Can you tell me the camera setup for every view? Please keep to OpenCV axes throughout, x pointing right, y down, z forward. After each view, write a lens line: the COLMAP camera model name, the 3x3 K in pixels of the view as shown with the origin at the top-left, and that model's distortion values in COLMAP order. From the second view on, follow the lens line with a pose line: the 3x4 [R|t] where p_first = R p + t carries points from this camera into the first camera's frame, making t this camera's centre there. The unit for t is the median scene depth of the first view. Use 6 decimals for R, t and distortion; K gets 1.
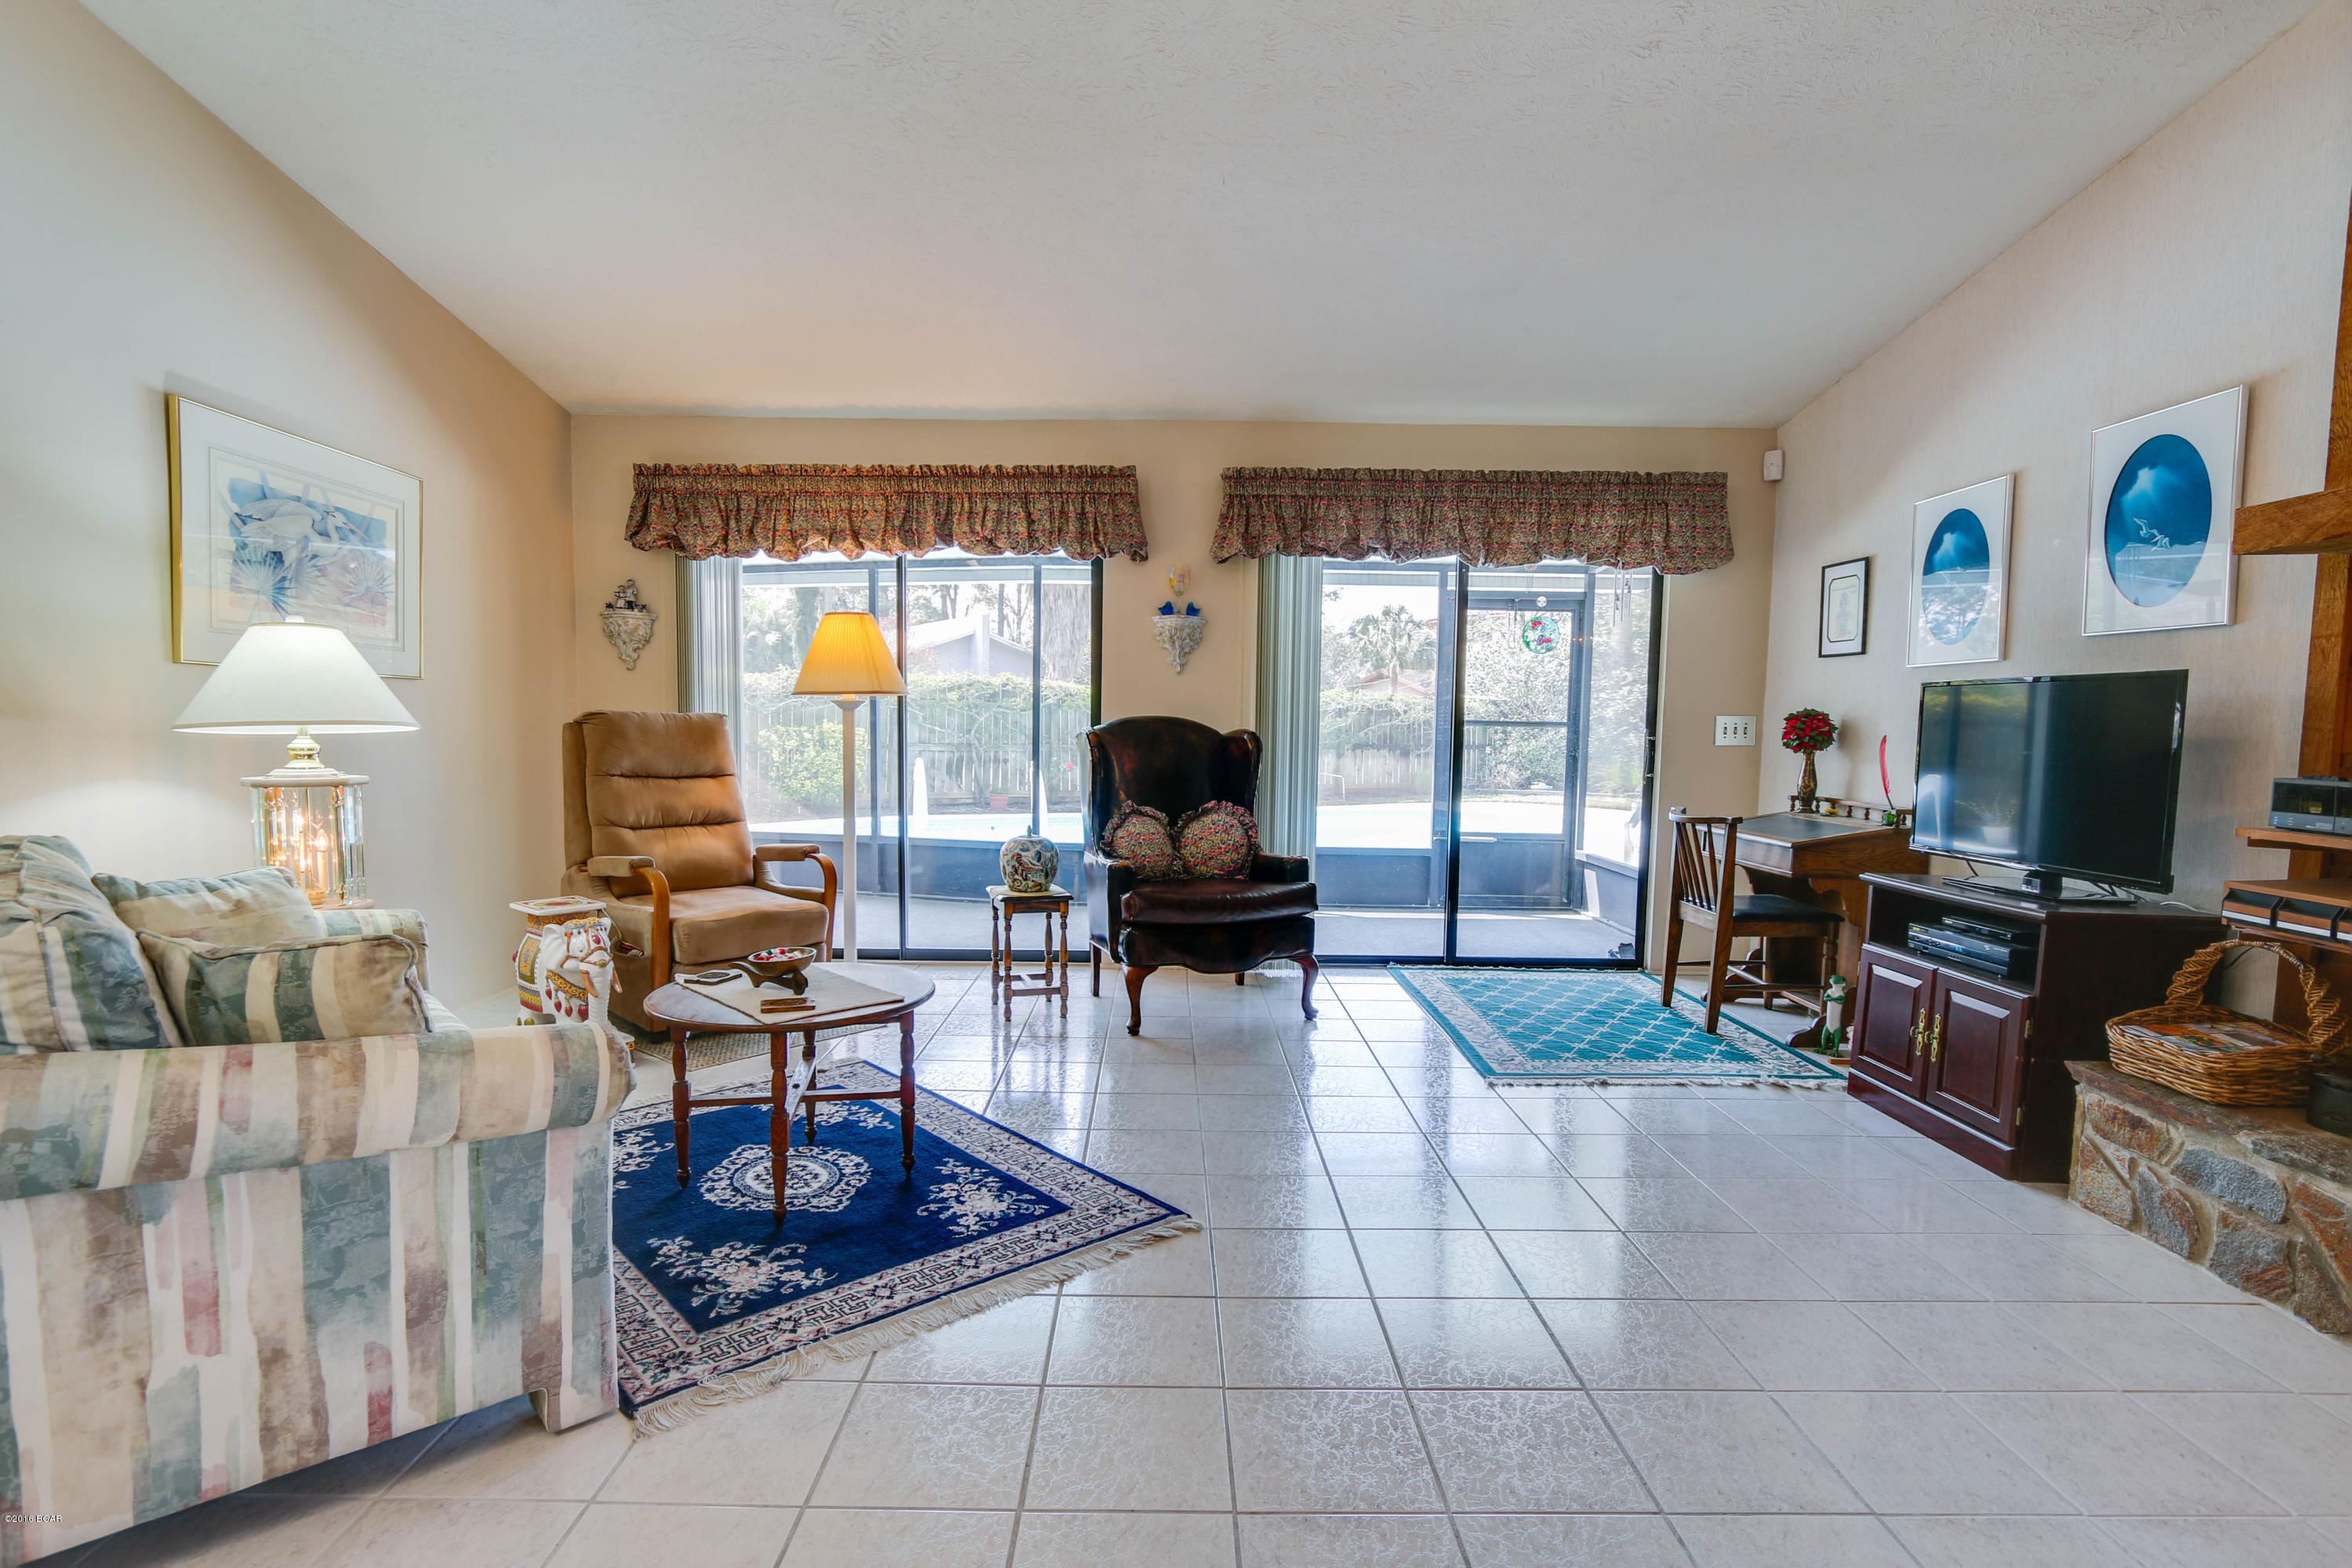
lens RADIAL K [[1142.9, 0, 1180.3], [0, 1142.9, 809.4], [0, 0, 1]] dist [-0.024295, 0.000810]
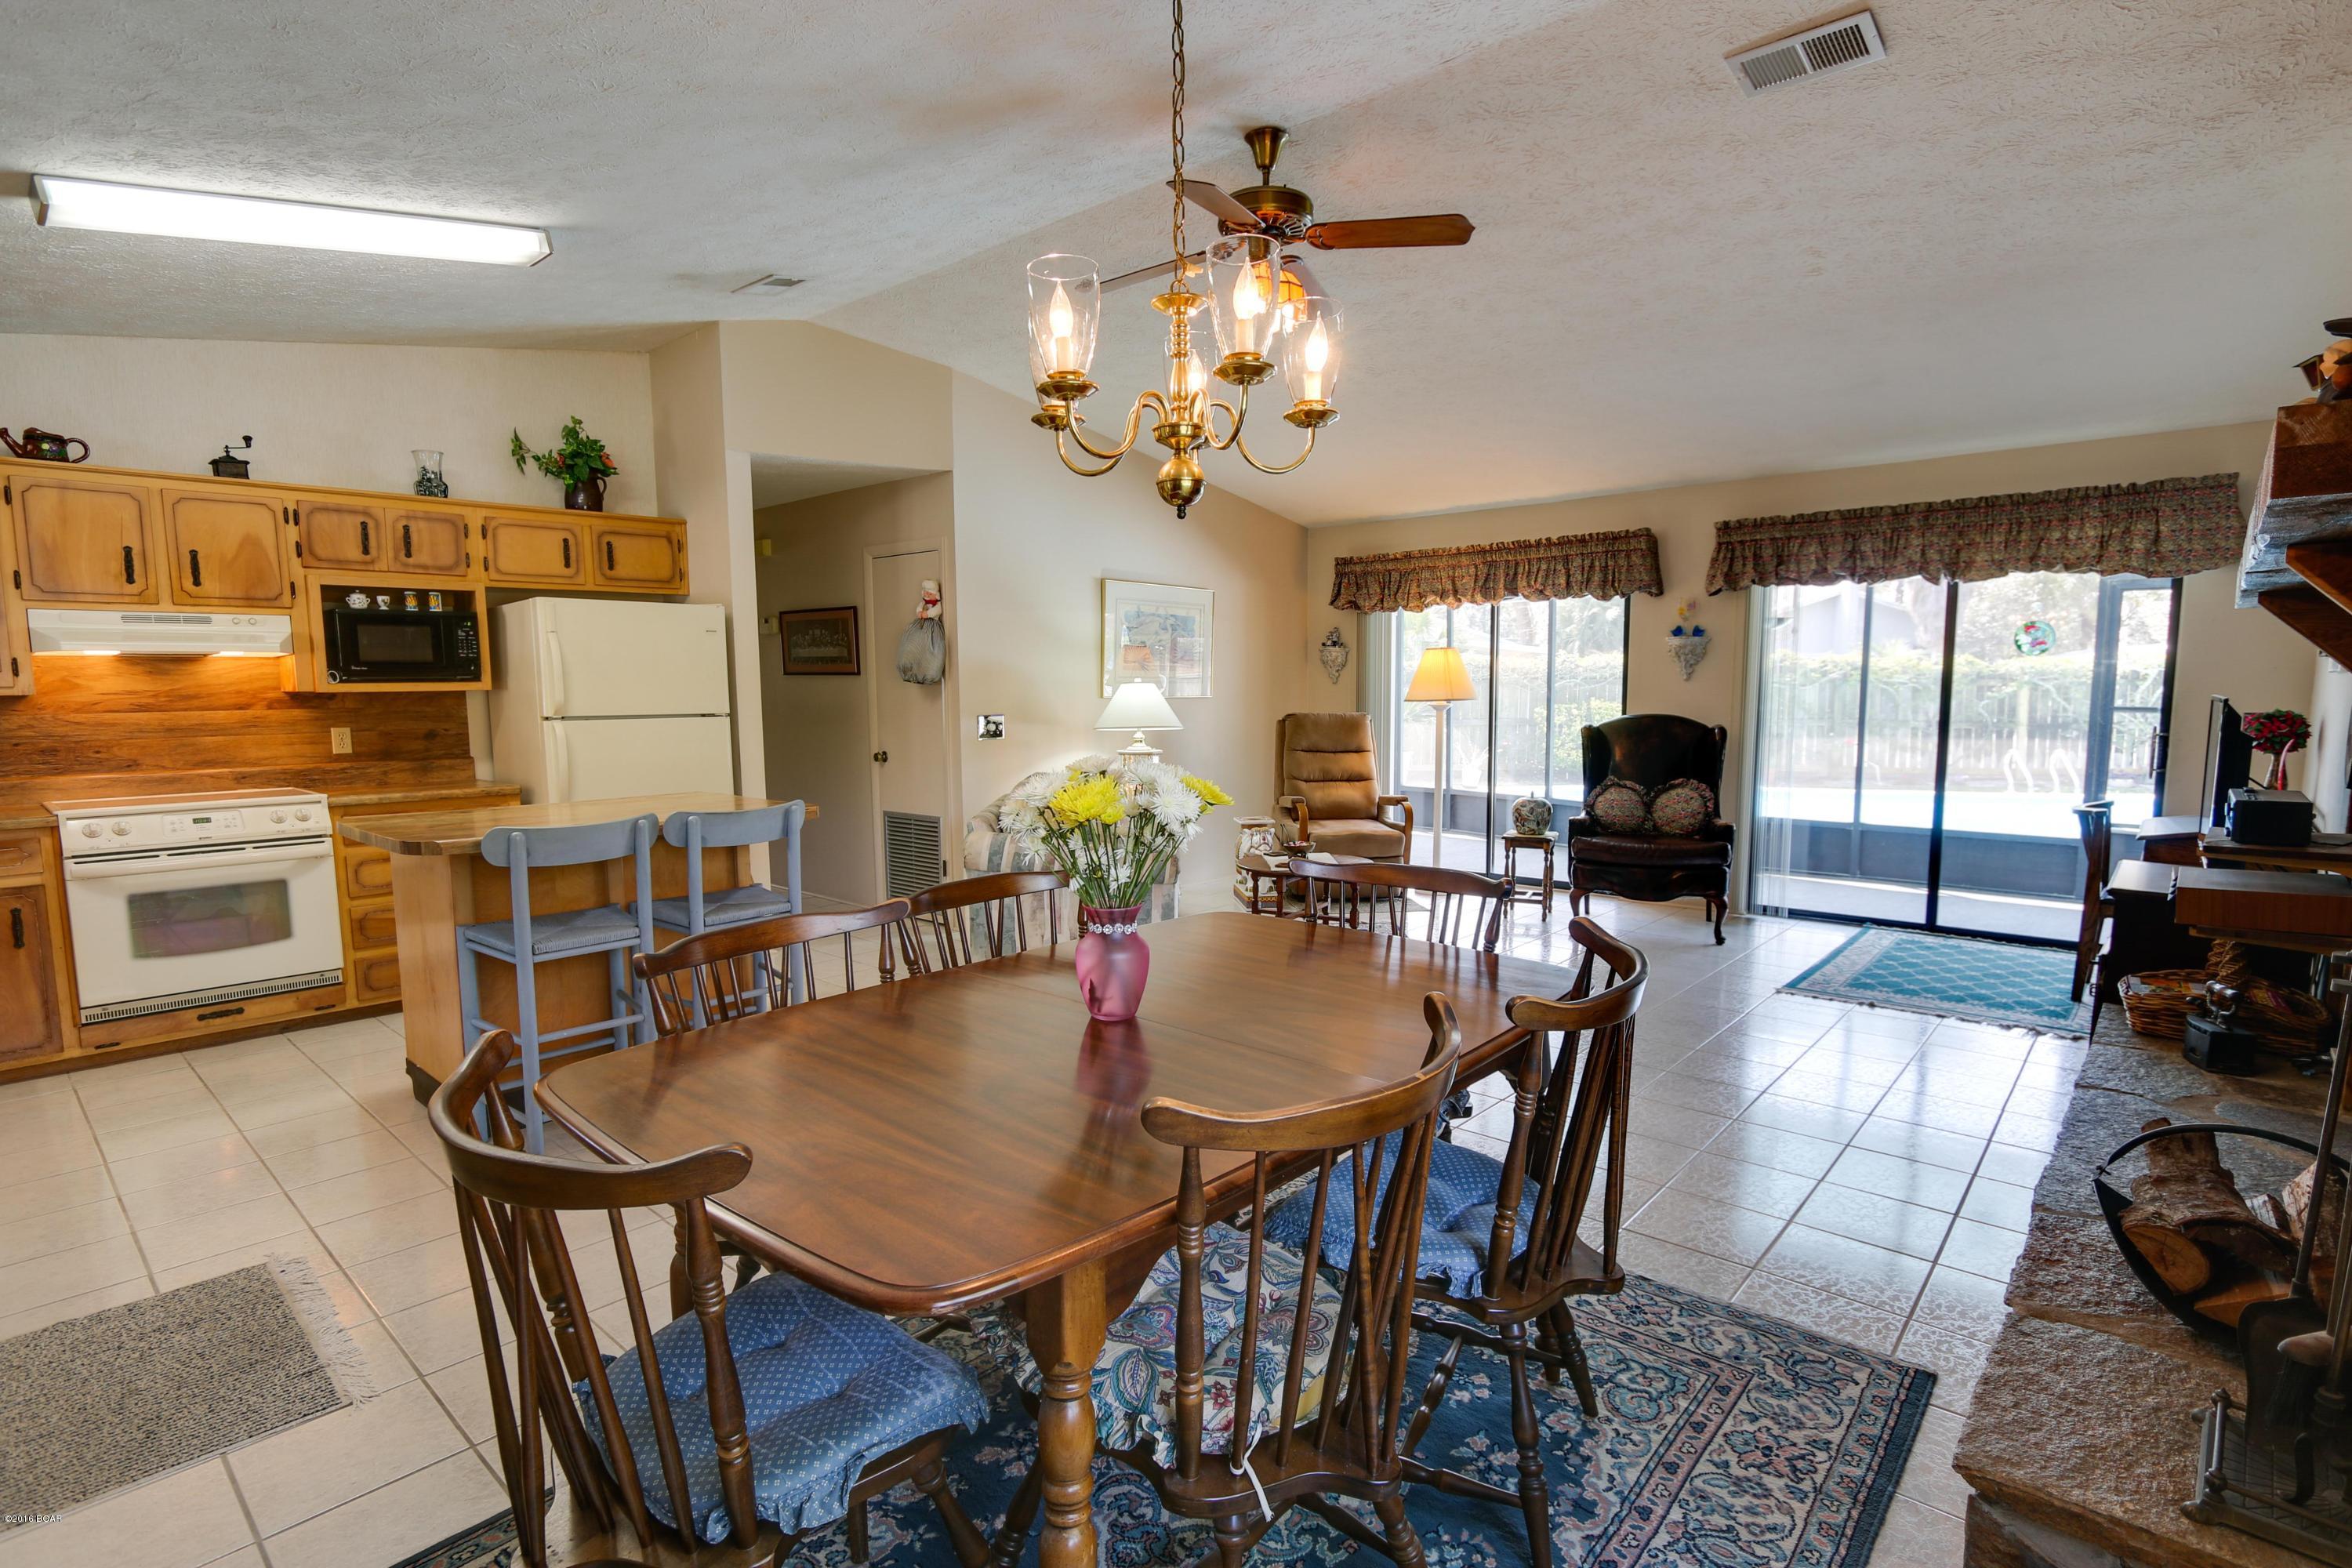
lens RADIAL K [[1142.9, 0, 1180.3], [0, 1142.9, 809.4], [0, 0, 1]] dist [-0.024295, 0.000810]
pose [[0.739793, 0.056292, -0.670475, 0.475076], [-0.036343, 0.998382, 0.043722, -0.008274], [0.671852, -0.007978, 0.740642, -0.366350]]
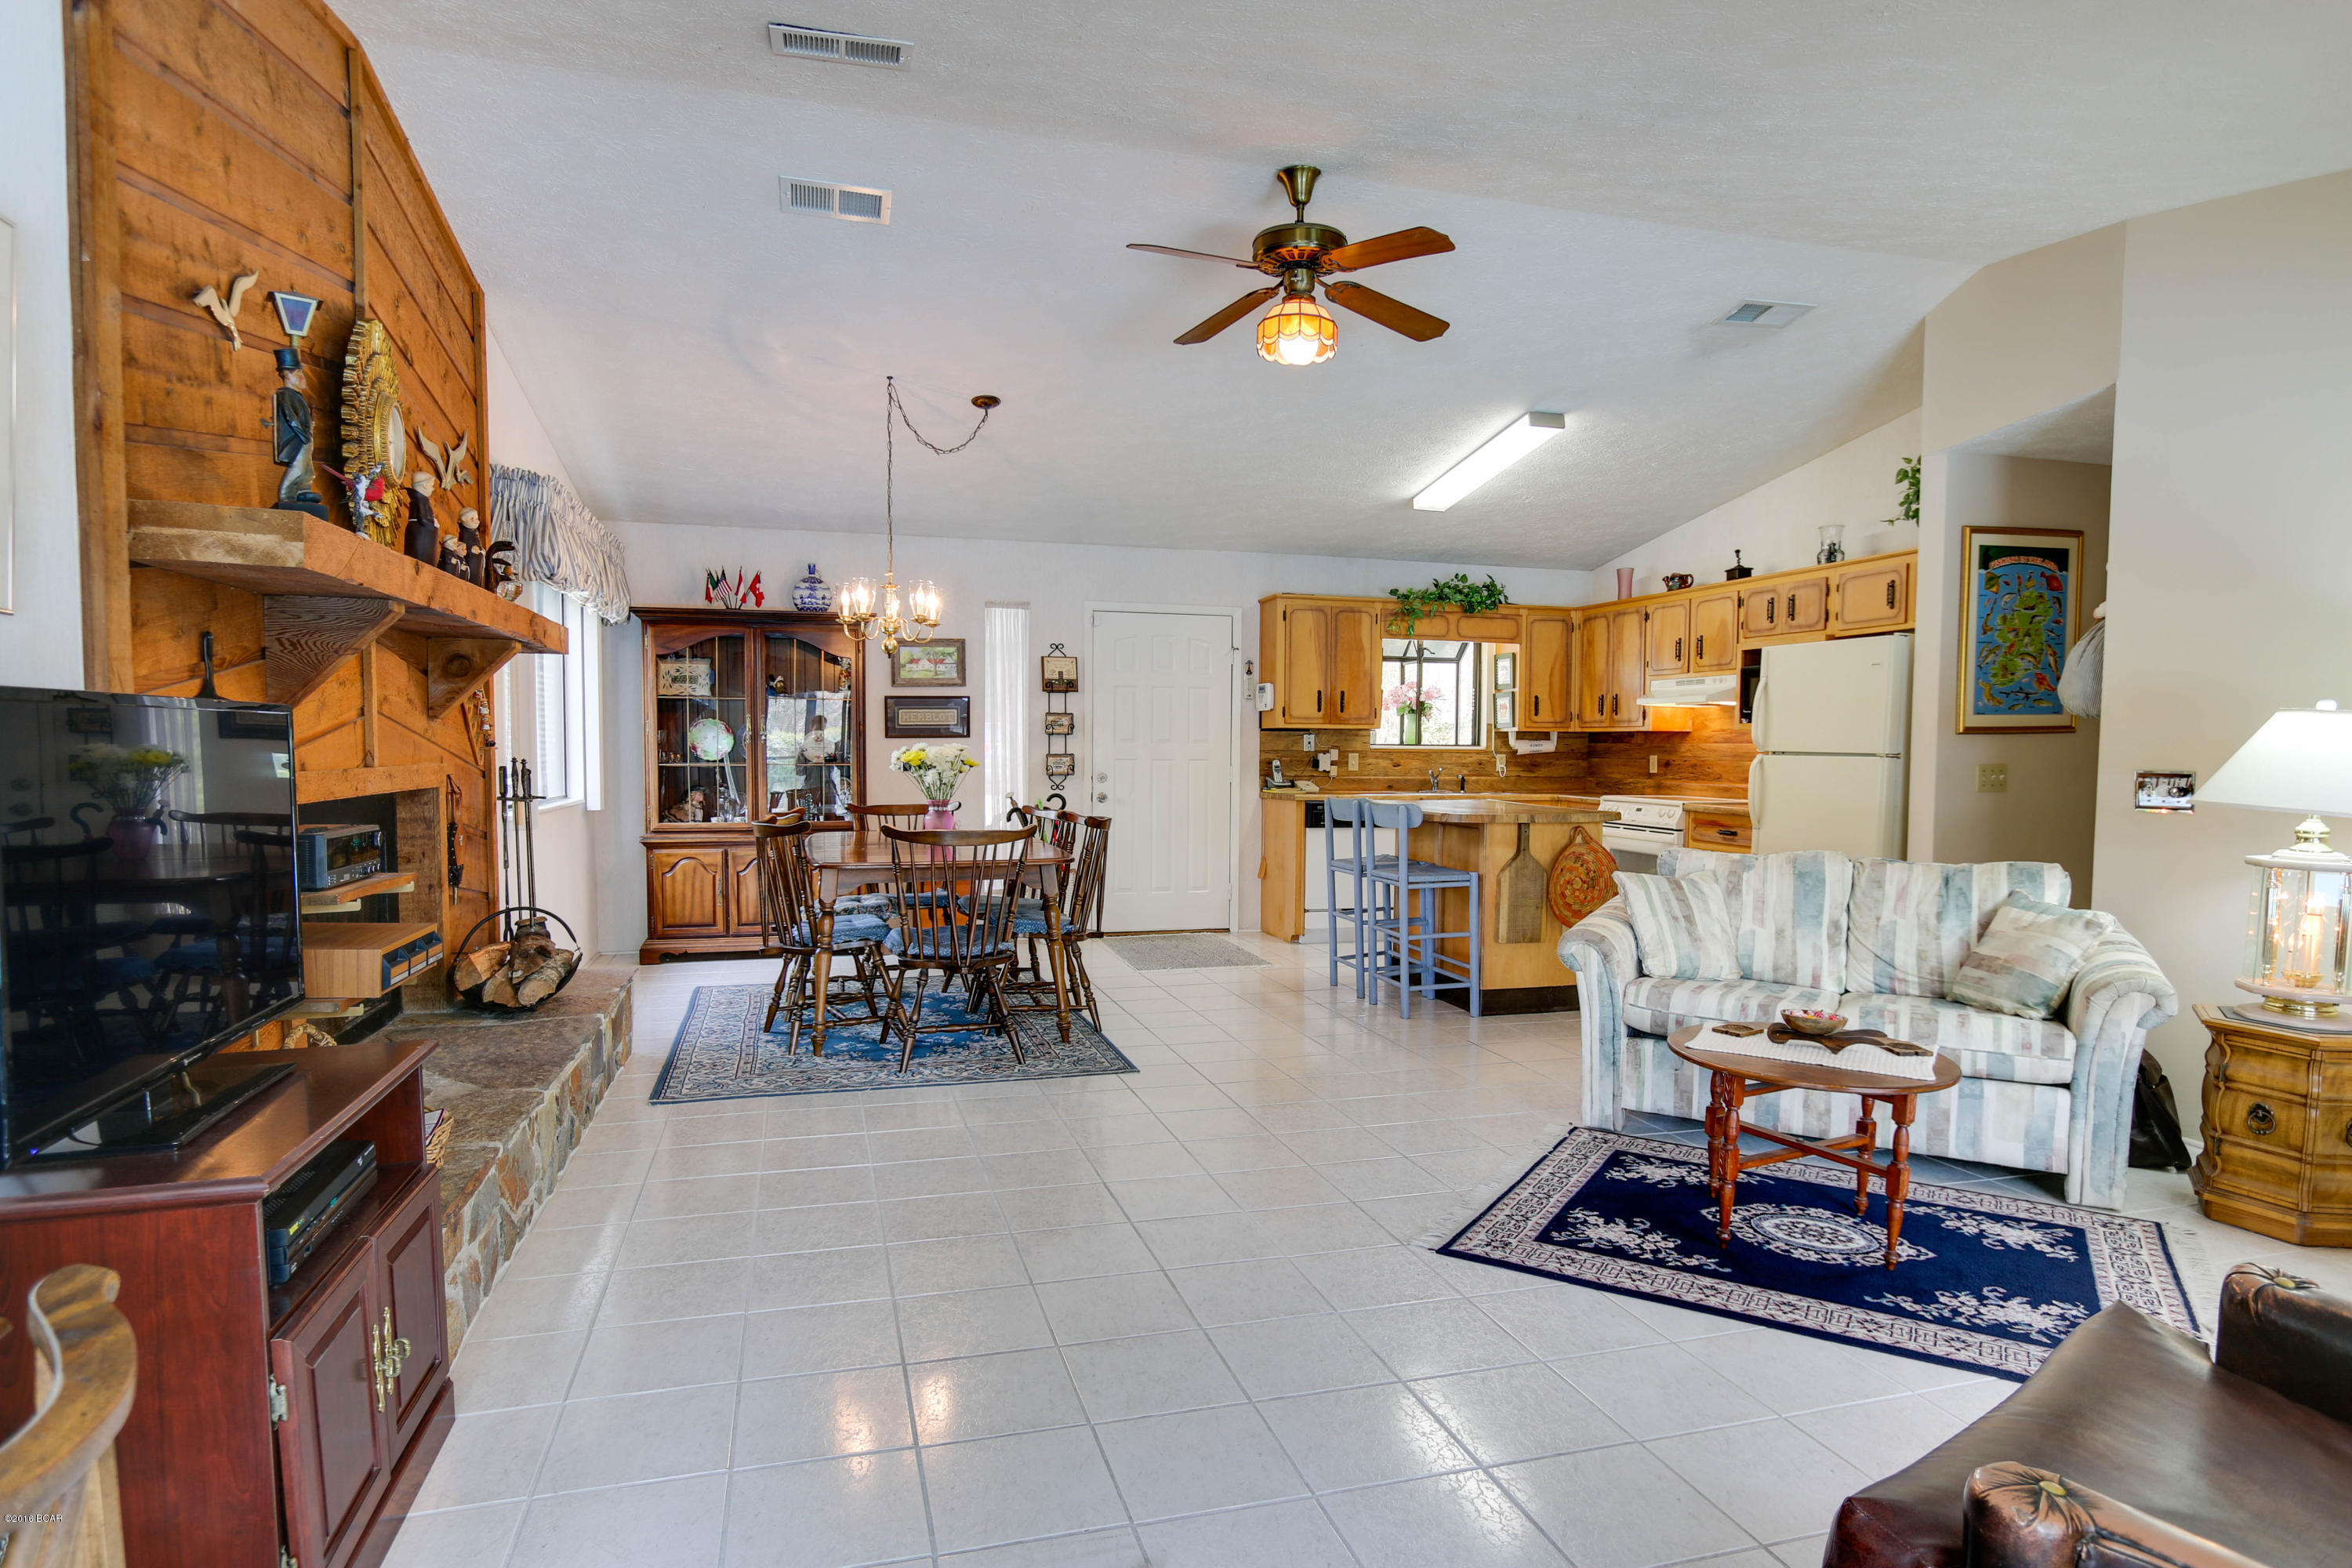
lens RADIAL K [[1263.7, 0, 1176.0], [0, 1263.7, 784.0], [0, 0, 1]] dist [0.000076, 0.000258]
pose [[-0.964040, -0.016106, -0.265268, 0.292771], [-0.045148, 0.993578, 0.103751, -0.098332], [0.261893, 0.111996, -0.958576, 1.061979]]
